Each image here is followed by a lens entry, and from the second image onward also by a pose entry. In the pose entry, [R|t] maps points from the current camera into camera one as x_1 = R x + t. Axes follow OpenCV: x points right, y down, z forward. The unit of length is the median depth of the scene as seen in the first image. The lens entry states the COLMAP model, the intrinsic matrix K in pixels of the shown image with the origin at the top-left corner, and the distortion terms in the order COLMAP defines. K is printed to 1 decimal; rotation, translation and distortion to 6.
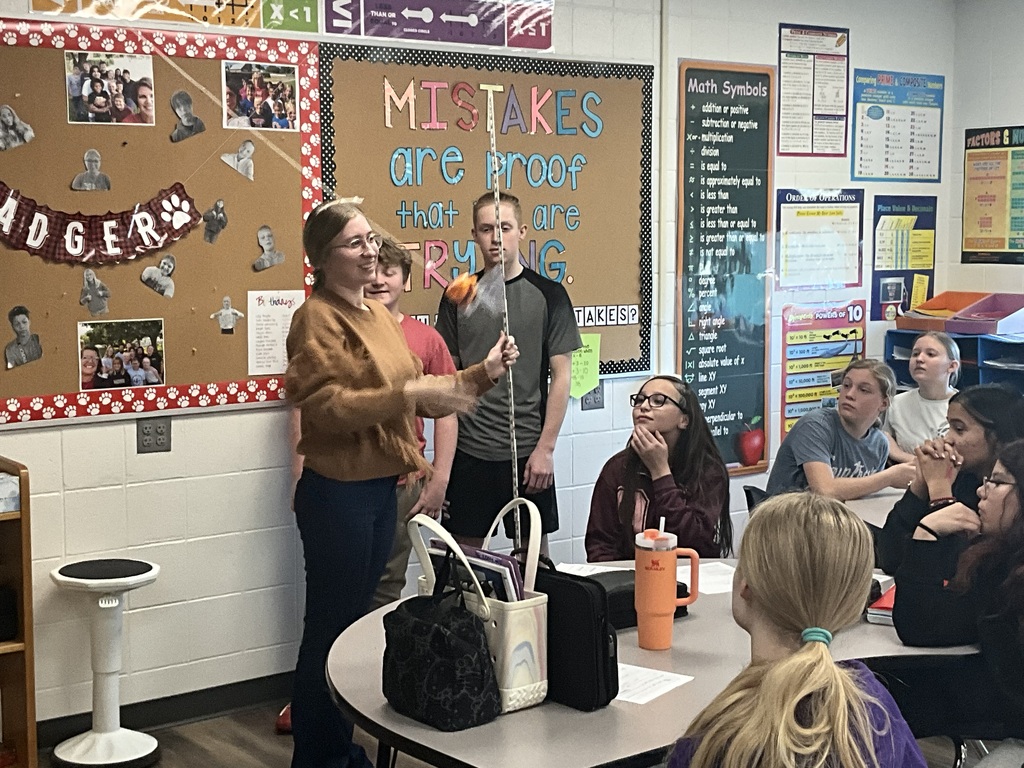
lens RADIAL K [[1611.0, 0, 510.9], [0, 1611.0, 385.8], [0, 0, 1]] dist [0.000470, 0.000000]
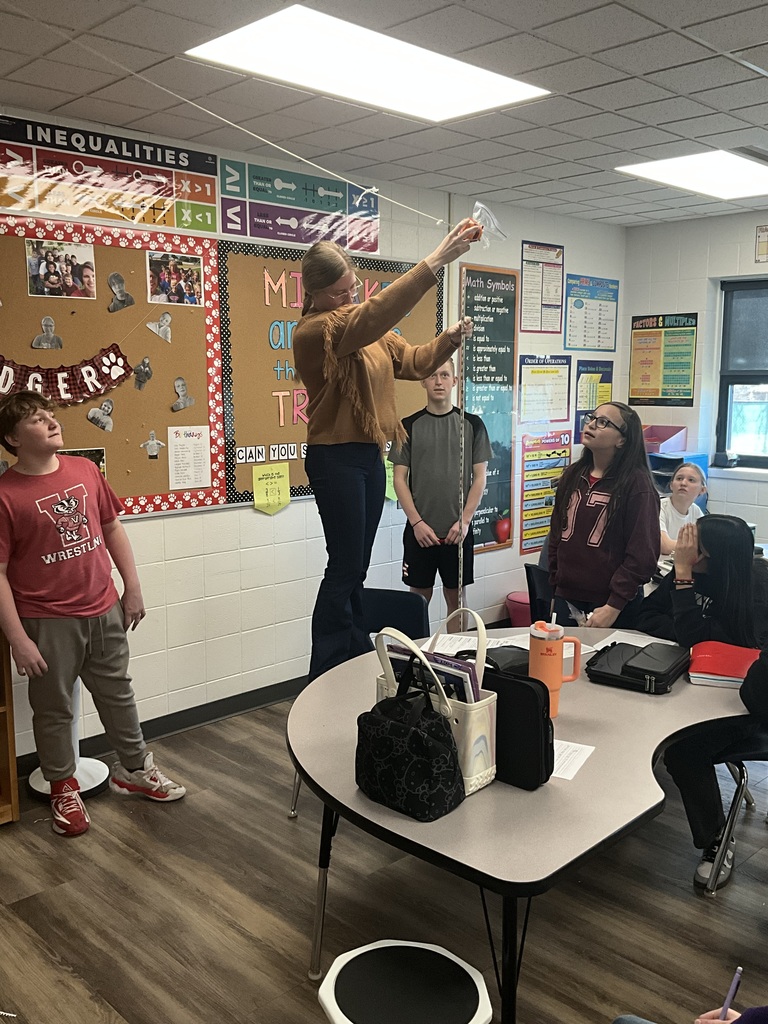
lens RADIAL K [[952.6, 0, 386.2], [0, 952.6, 510.1], [0, 0, 1]] dist [-0.001344, 0.000000]
pose [[0.992286, -0.012523, 0.123338, -0.081833], [0.008248, 0.999349, 0.035114, -0.015807], [-0.123698, -0.033826, 0.991743, 0.193430]]
